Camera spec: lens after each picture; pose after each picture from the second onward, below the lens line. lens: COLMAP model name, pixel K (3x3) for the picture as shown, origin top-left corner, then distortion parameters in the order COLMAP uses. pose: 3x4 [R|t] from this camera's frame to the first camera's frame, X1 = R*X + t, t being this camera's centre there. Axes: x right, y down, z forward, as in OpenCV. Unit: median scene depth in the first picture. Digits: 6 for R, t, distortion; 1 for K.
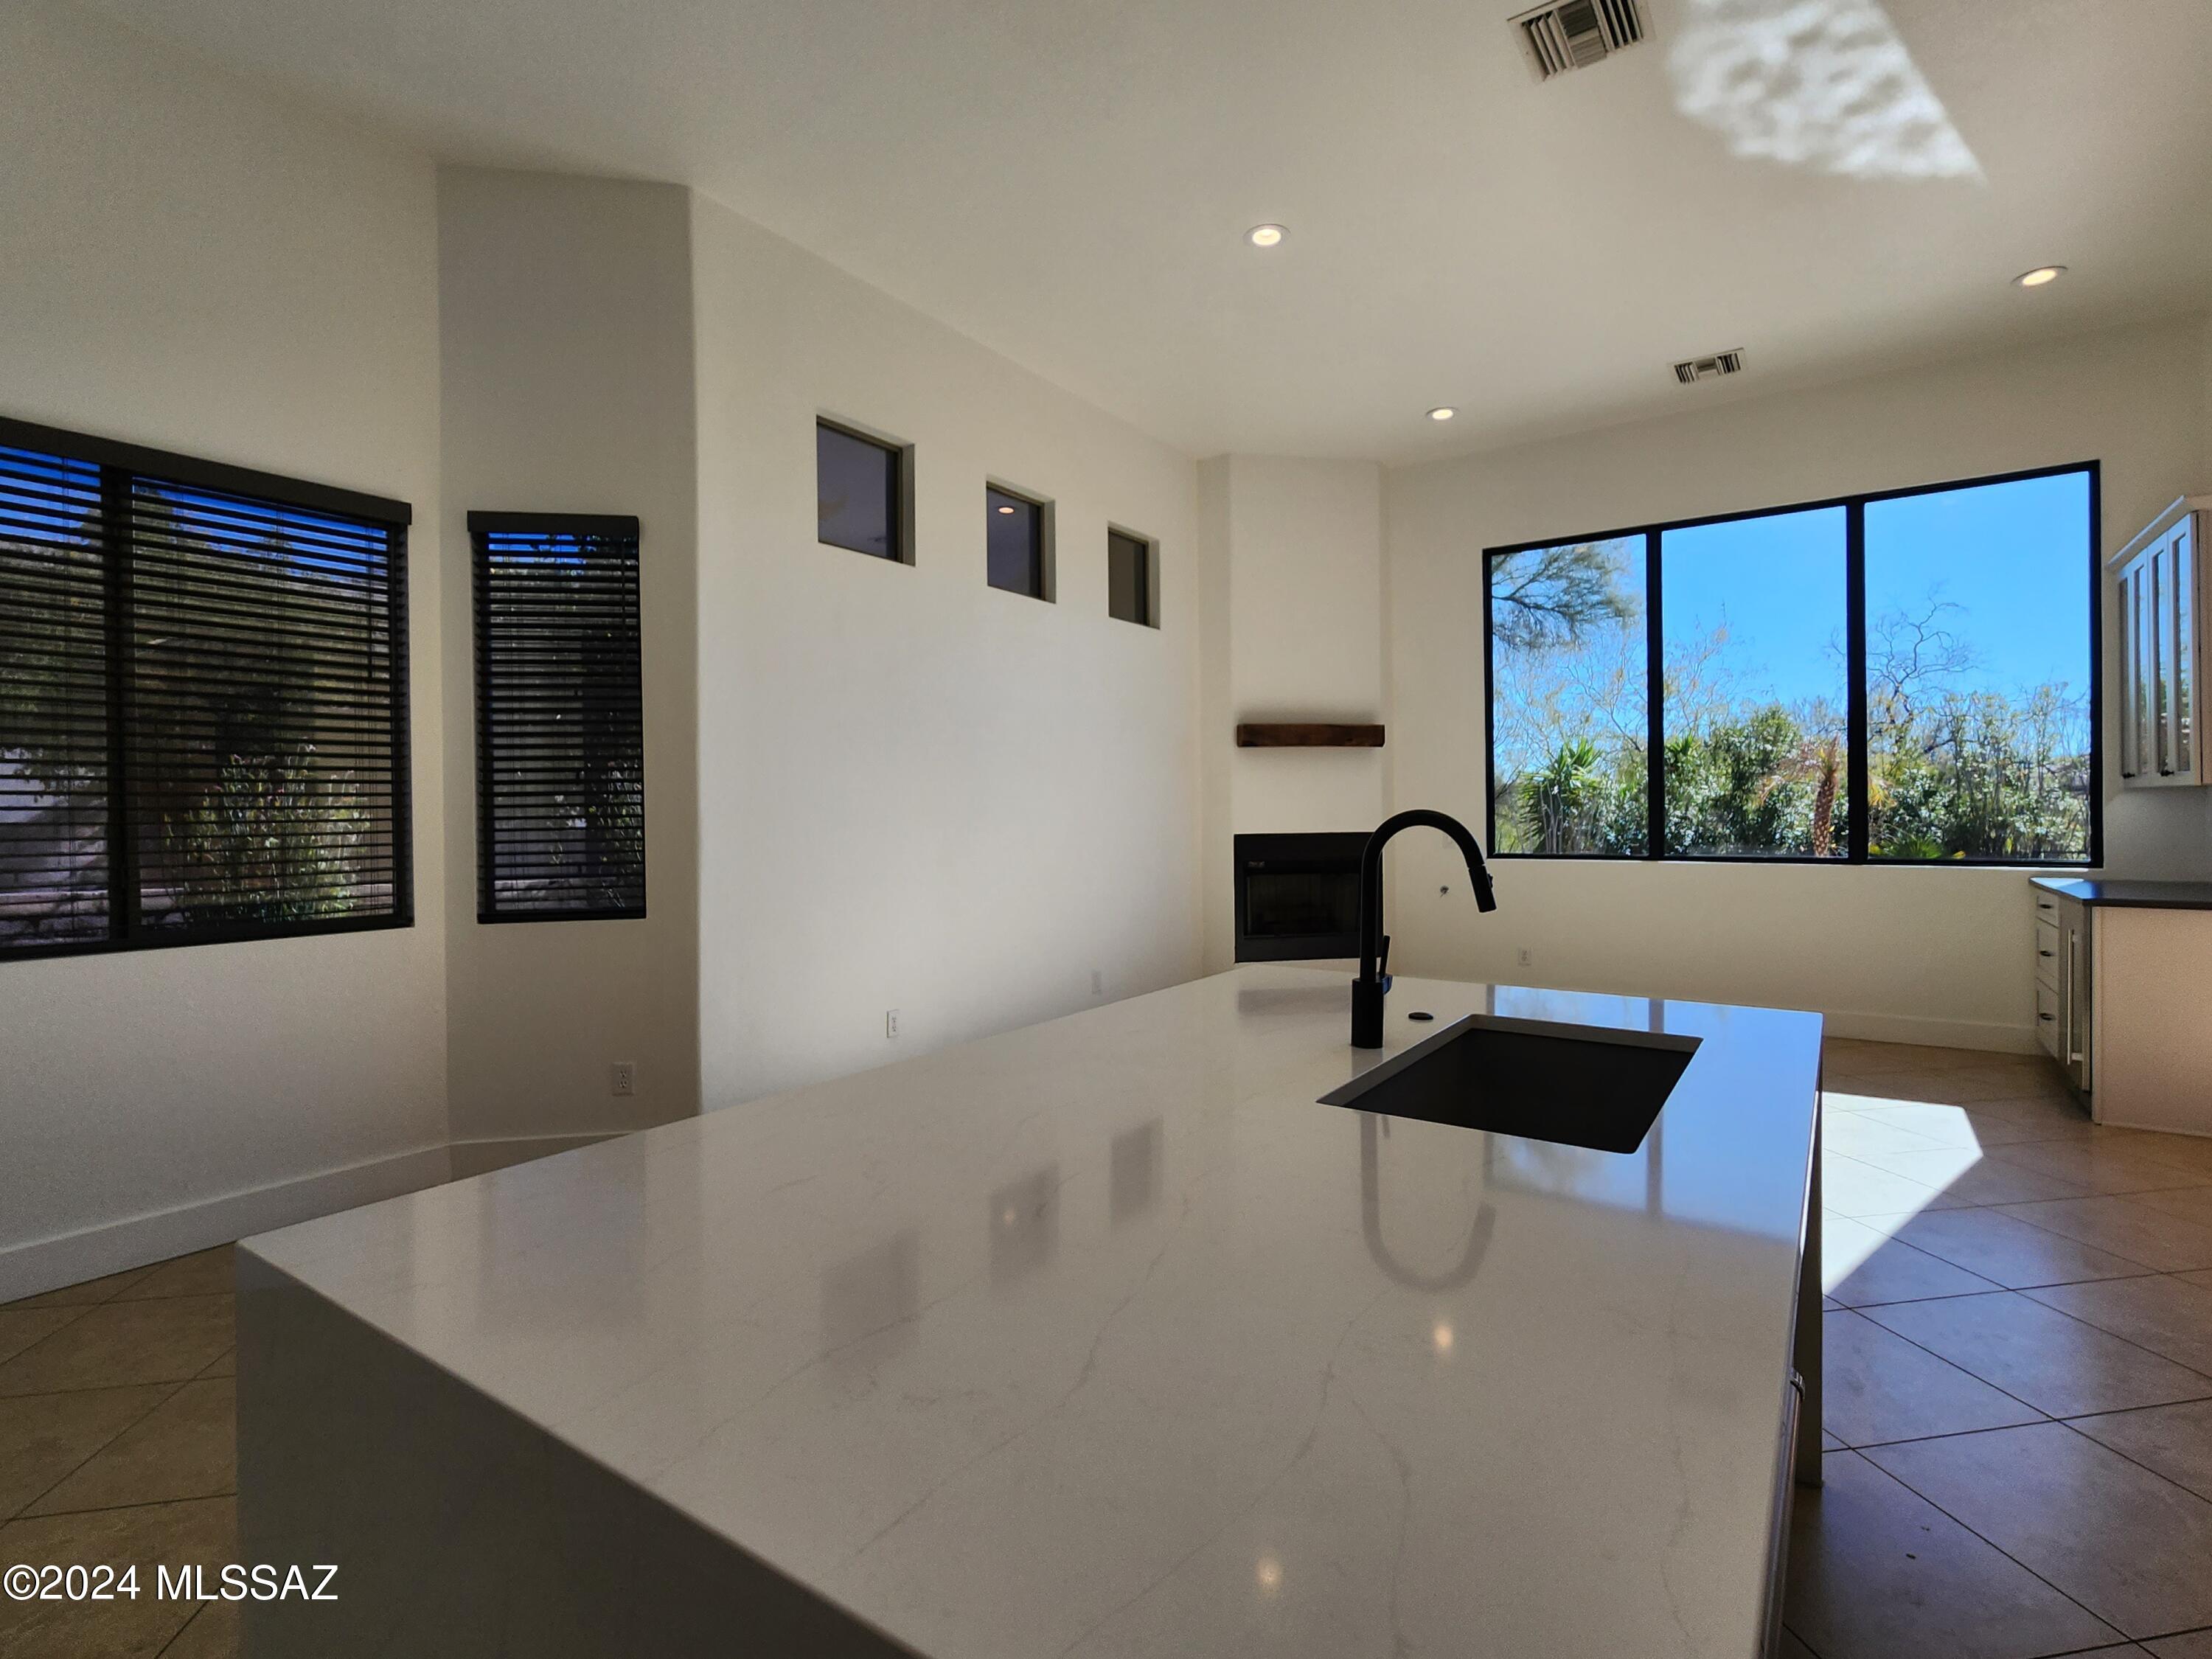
lens RADIAL K [[1060.9, 0, 1110.9], [0, 1060.9, 817.6], [0, 0, 1]] dist [0.003478, -0.001387]
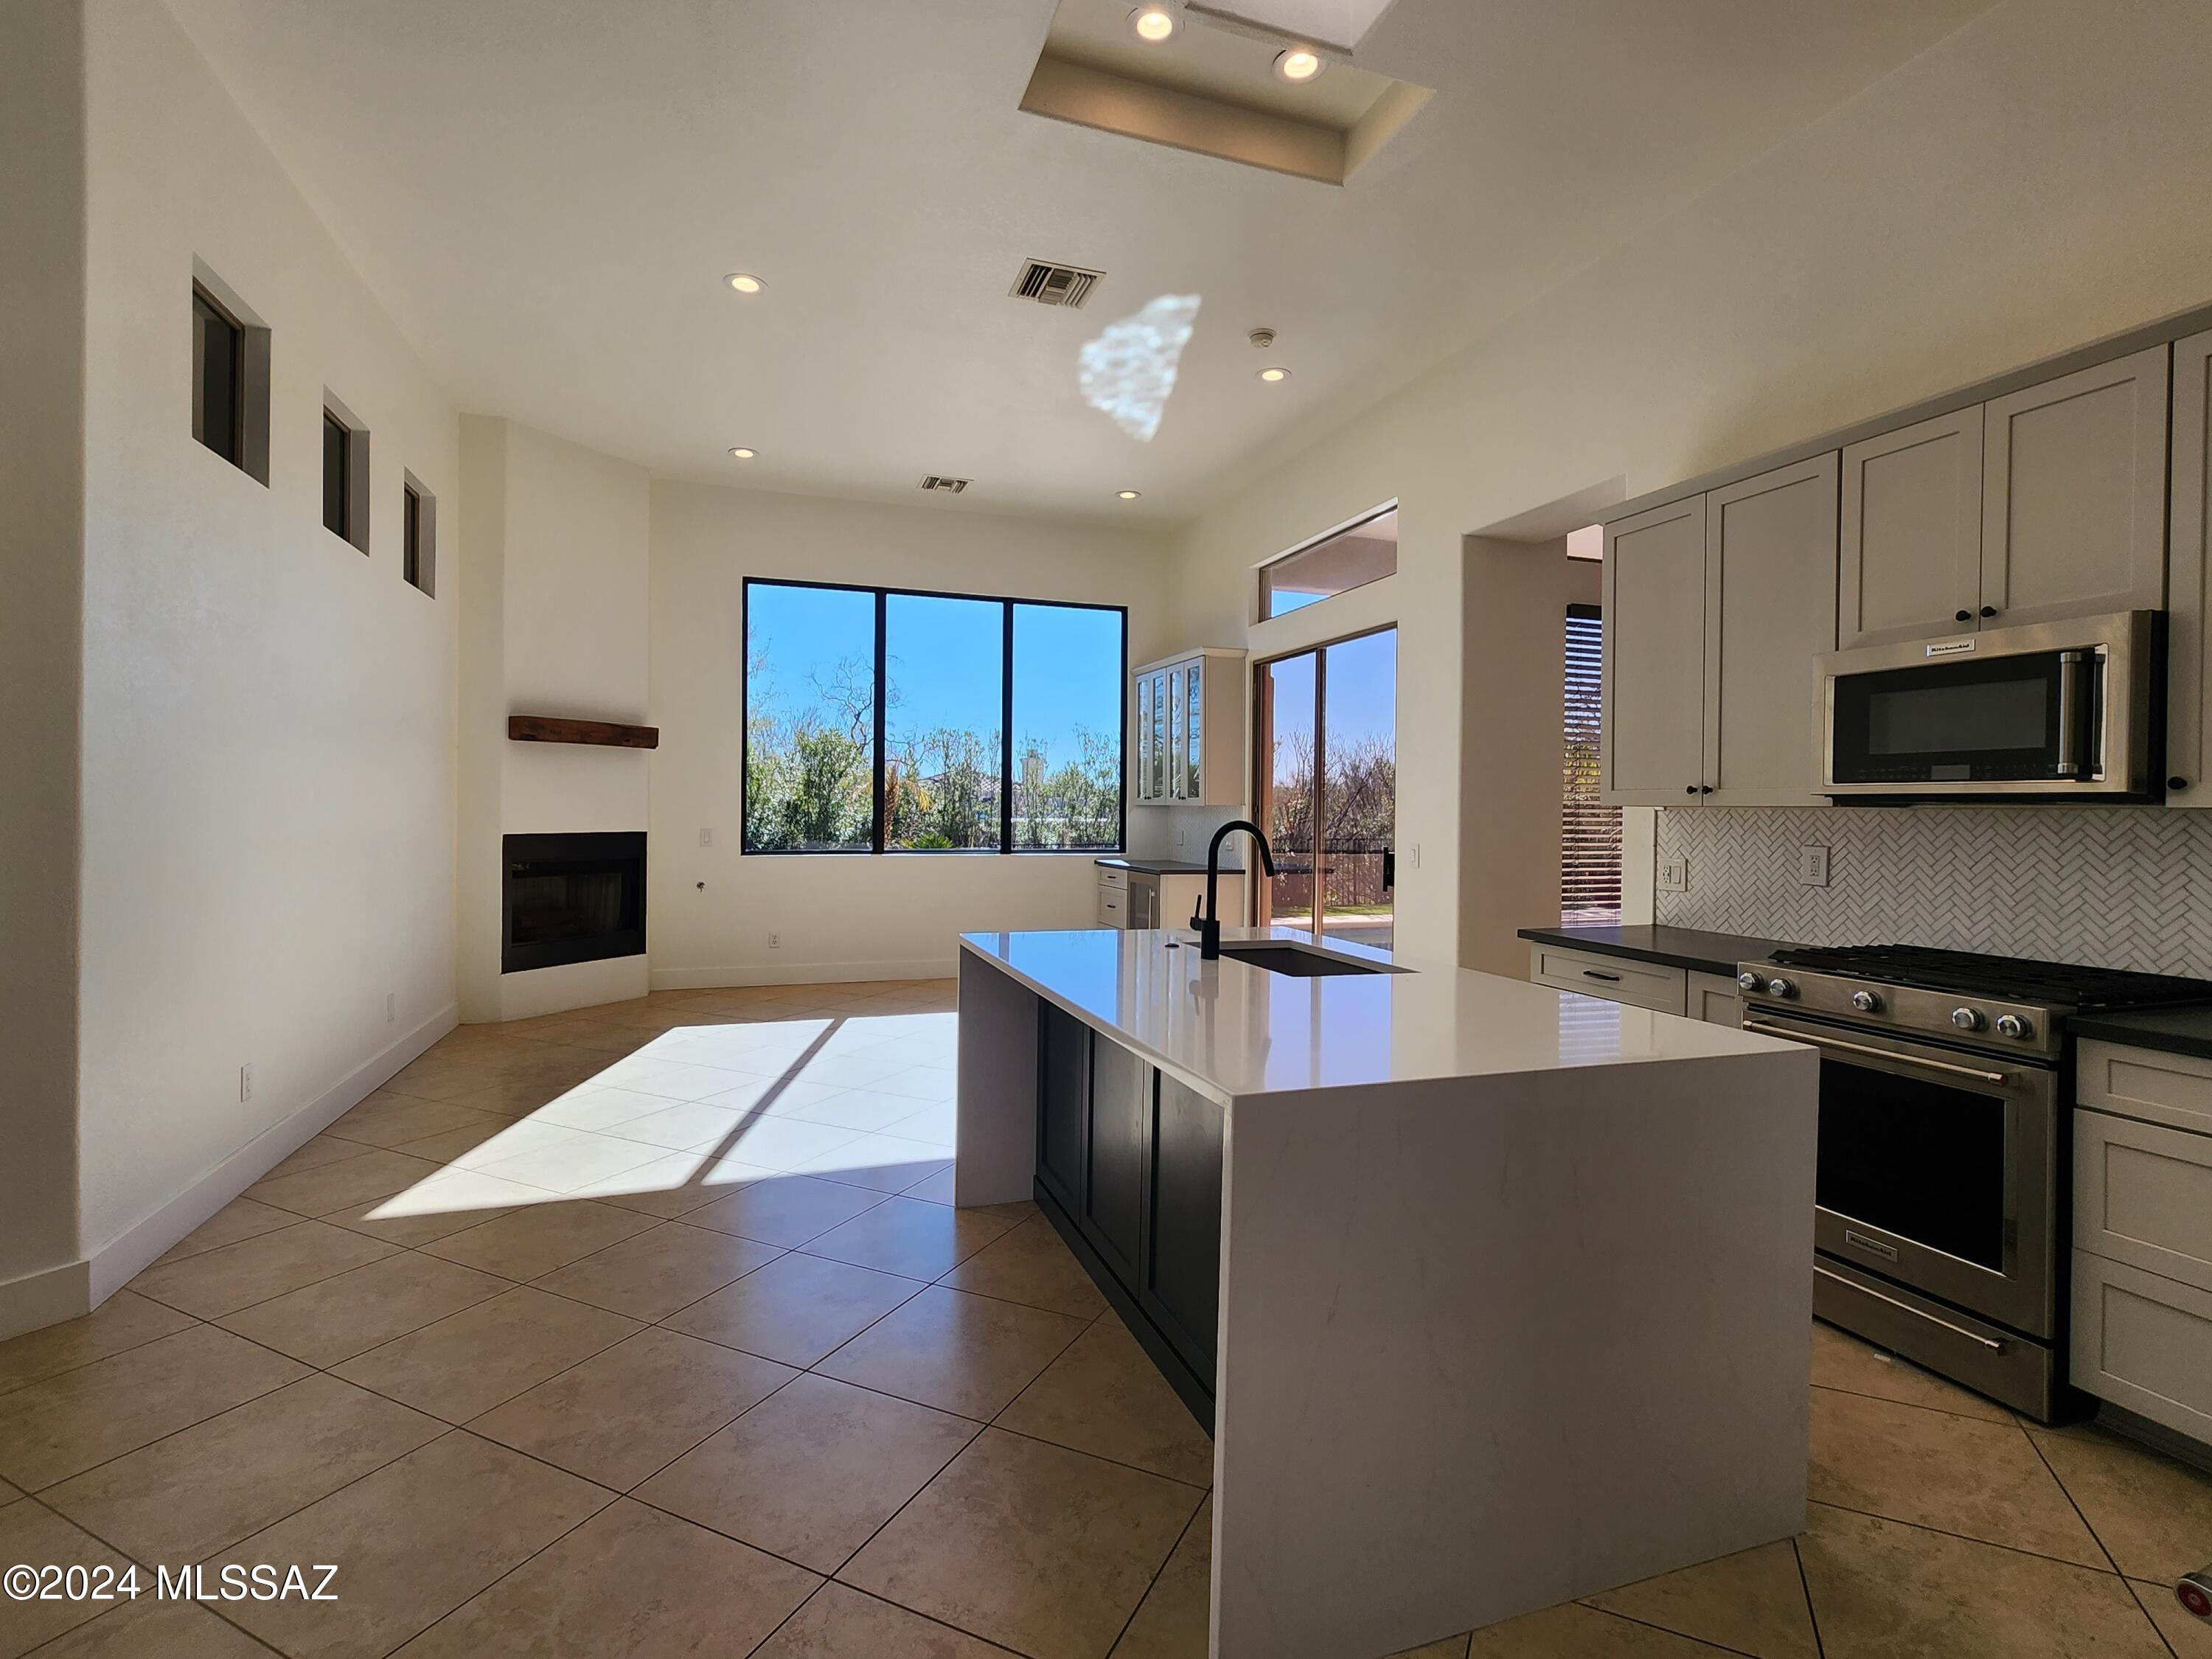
lens RADIAL K [[1060.9, 0, 1111.5], [0, 1060.9, 812.0], [0, 0, 1]] dist [0.003478, -0.001387]
pose [[0.591837, 0.015595, 0.805907, -0.386021], [-0.012729, 0.999869, -0.010001, -0.000165], [-0.805957, -0.004340, 0.591958, 0.038614]]
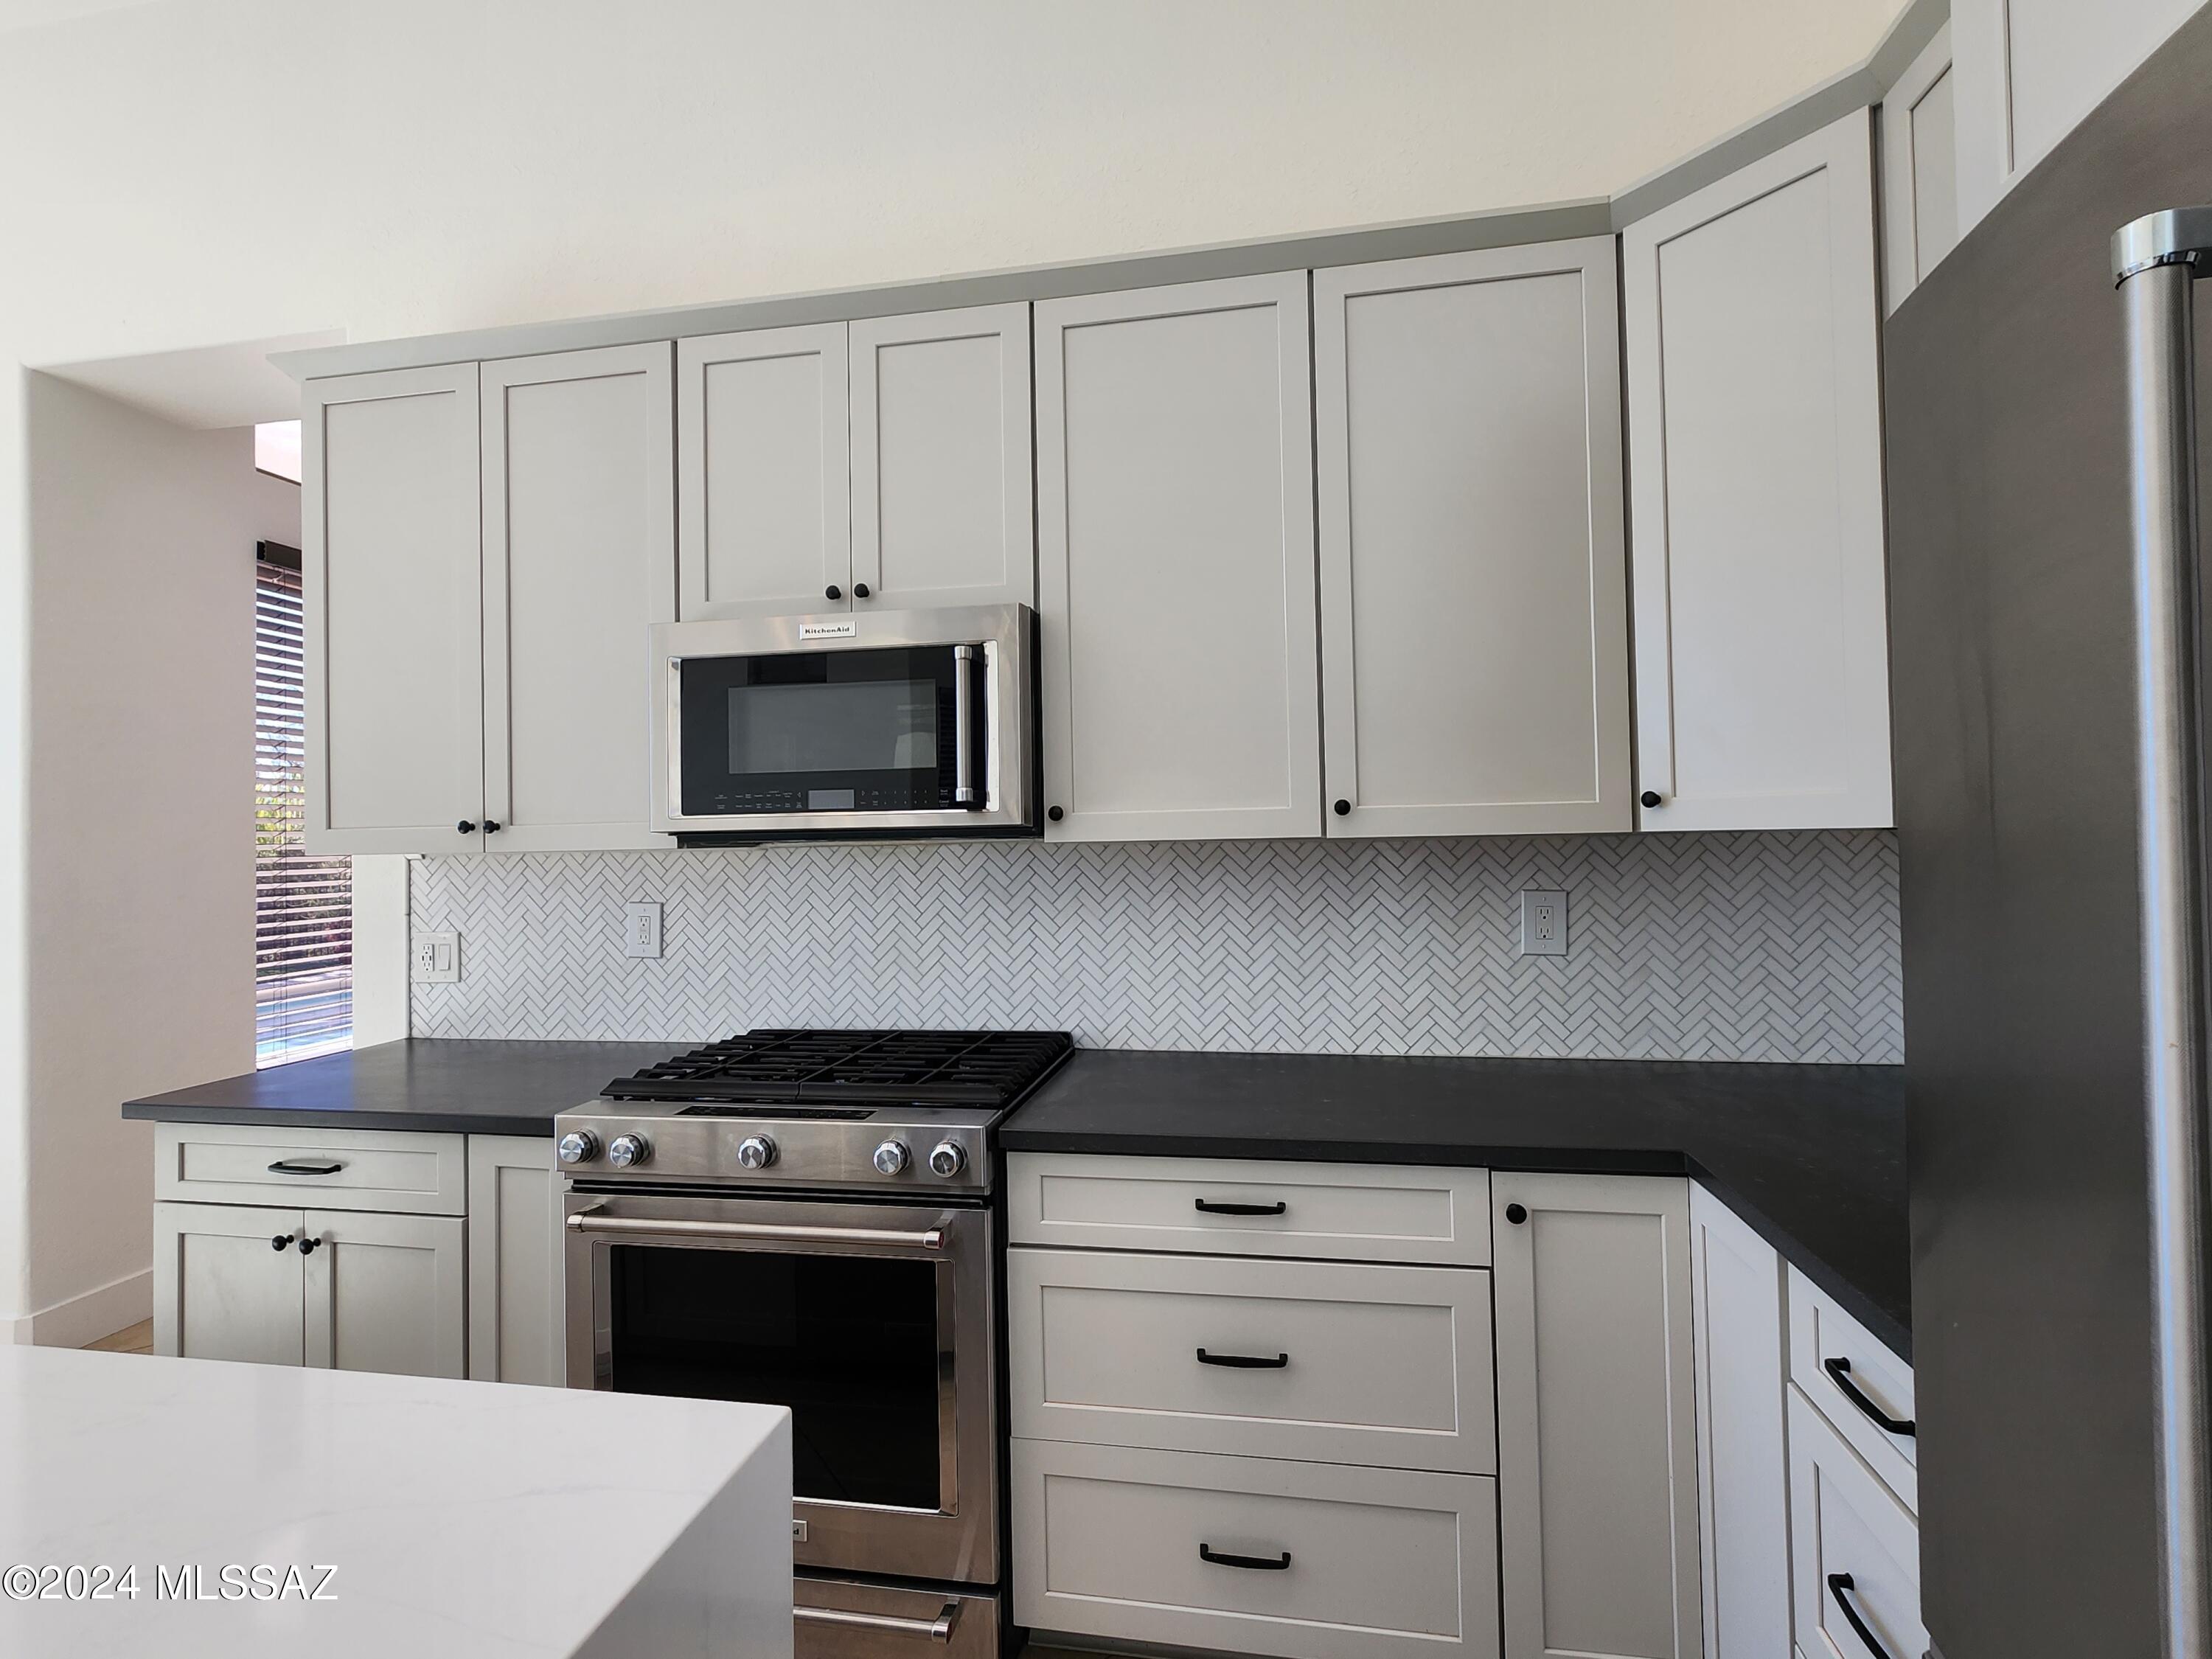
lens RADIAL K [[1060.9, 0, 1114.6], [0, 1060.9, 816.5], [0, 0, 1]] dist [0.003478, -0.001387]
pose [[-0.408351, 0.037064, 0.912072, -0.131395], [0.030477, 0.999172, -0.026959, -0.009964], [-0.912316, 0.016789, -0.409142, 0.076237]]
